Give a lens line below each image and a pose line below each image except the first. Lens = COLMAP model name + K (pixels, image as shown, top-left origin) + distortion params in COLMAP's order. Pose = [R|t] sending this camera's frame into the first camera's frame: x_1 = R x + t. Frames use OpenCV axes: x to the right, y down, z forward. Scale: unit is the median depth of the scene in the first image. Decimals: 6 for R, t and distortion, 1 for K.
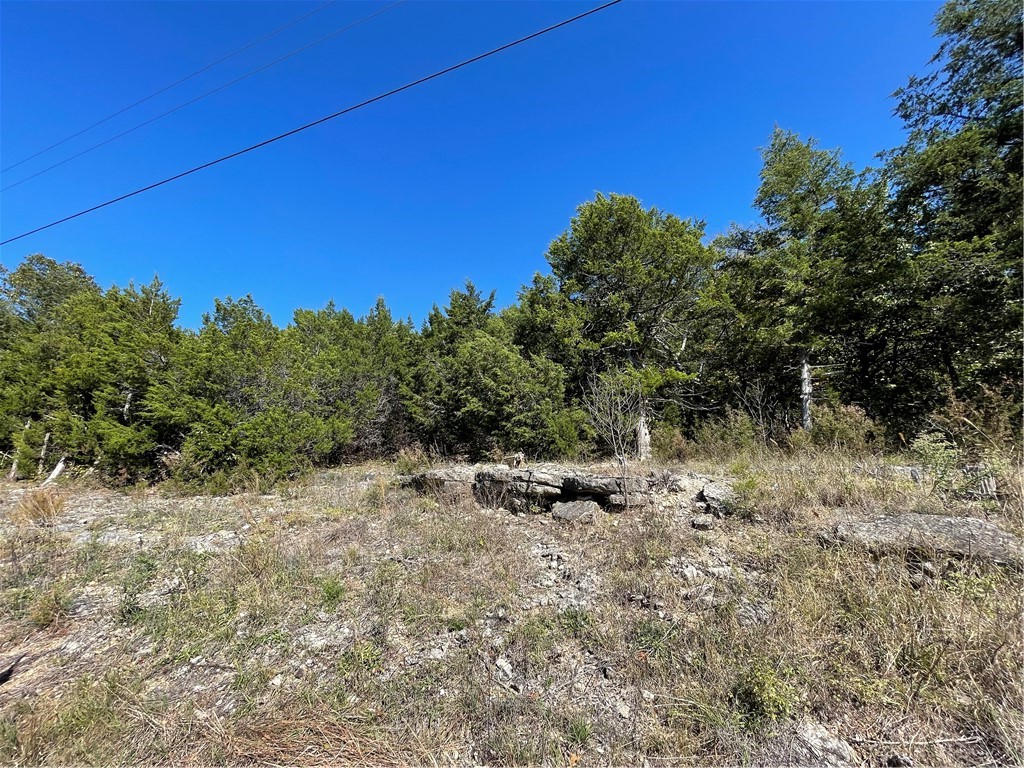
lens RADIAL K [[402.3, 0, 512.0], [0, 402.3, 382.3], [0, 0, 1]] dist [0.005938, -0.001772]
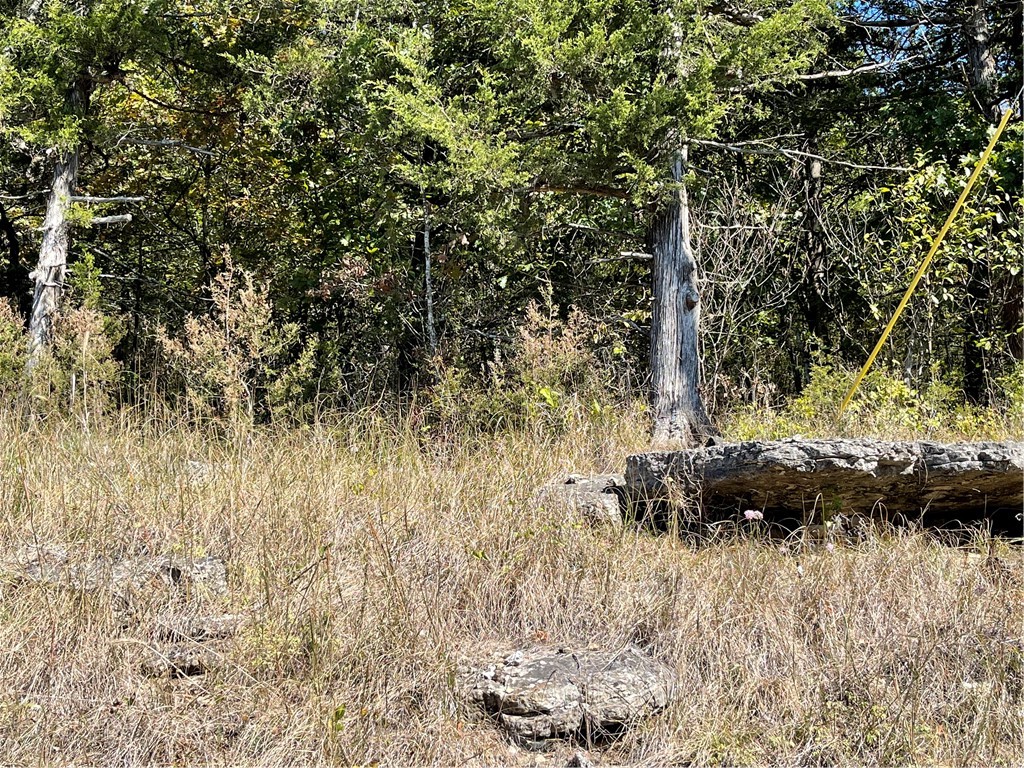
lens RADIAL K [[1349.3, 0, 510.4], [0, 1349.3, 386.5], [0, 0, 1]] dist [0.069574, 0.000000]
pose [[0.907281, 0.033098, 0.419220, 0.381539], [-0.092499, 0.988190, 0.122170, -0.037067], [-0.410225, -0.149620, 0.899627, -0.210274]]
